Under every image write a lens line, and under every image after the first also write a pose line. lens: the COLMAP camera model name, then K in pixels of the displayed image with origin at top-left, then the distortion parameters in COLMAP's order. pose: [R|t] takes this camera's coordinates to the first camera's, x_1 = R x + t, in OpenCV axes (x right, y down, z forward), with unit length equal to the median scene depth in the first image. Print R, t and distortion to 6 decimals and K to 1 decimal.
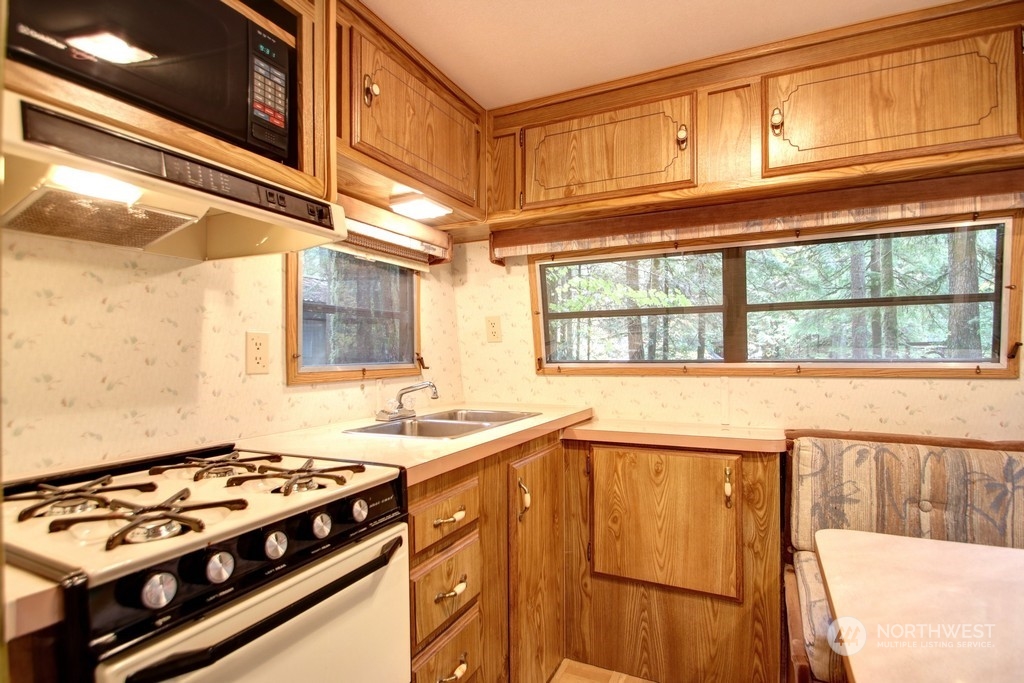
lens RADIAL K [[510.8, 0, 522.0], [0, 510.8, 355.9], [0, 0, 1]] dist [0.012465, -0.021161]
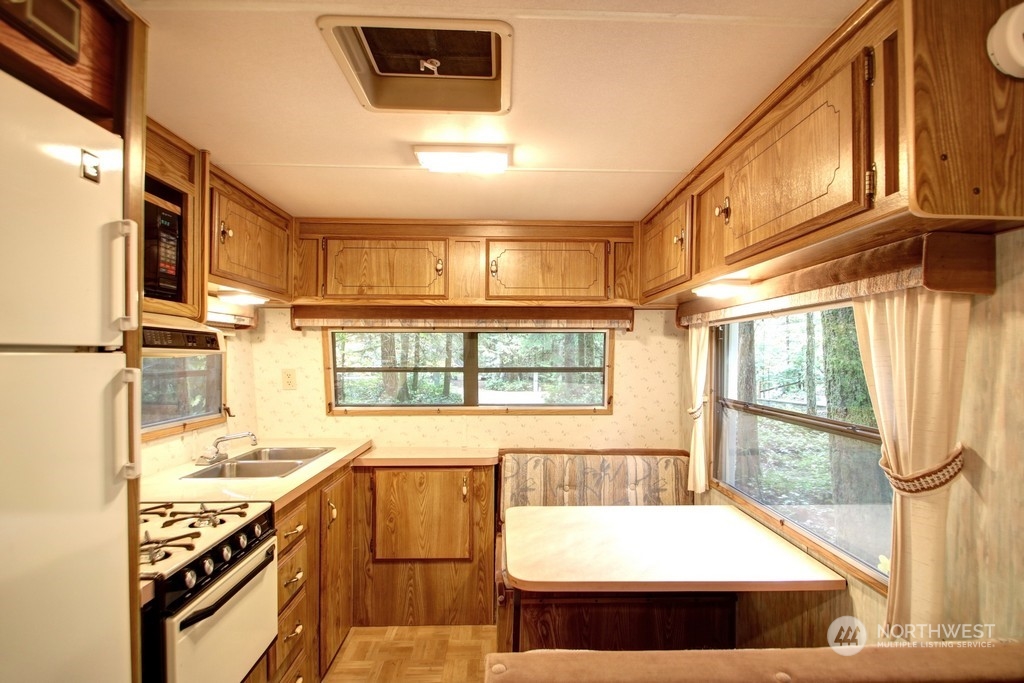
lens RADIAL K [[510.8, 0, 522.0], [0, 510.8, 355.9], [0, 0, 1]] dist [0.012465, -0.021161]
pose [[0.886966, 0.011761, 0.461684, -0.173857], [-0.009139, 0.999927, -0.007915, -0.142777], [-0.461744, 0.002801, 0.887009, -0.480875]]
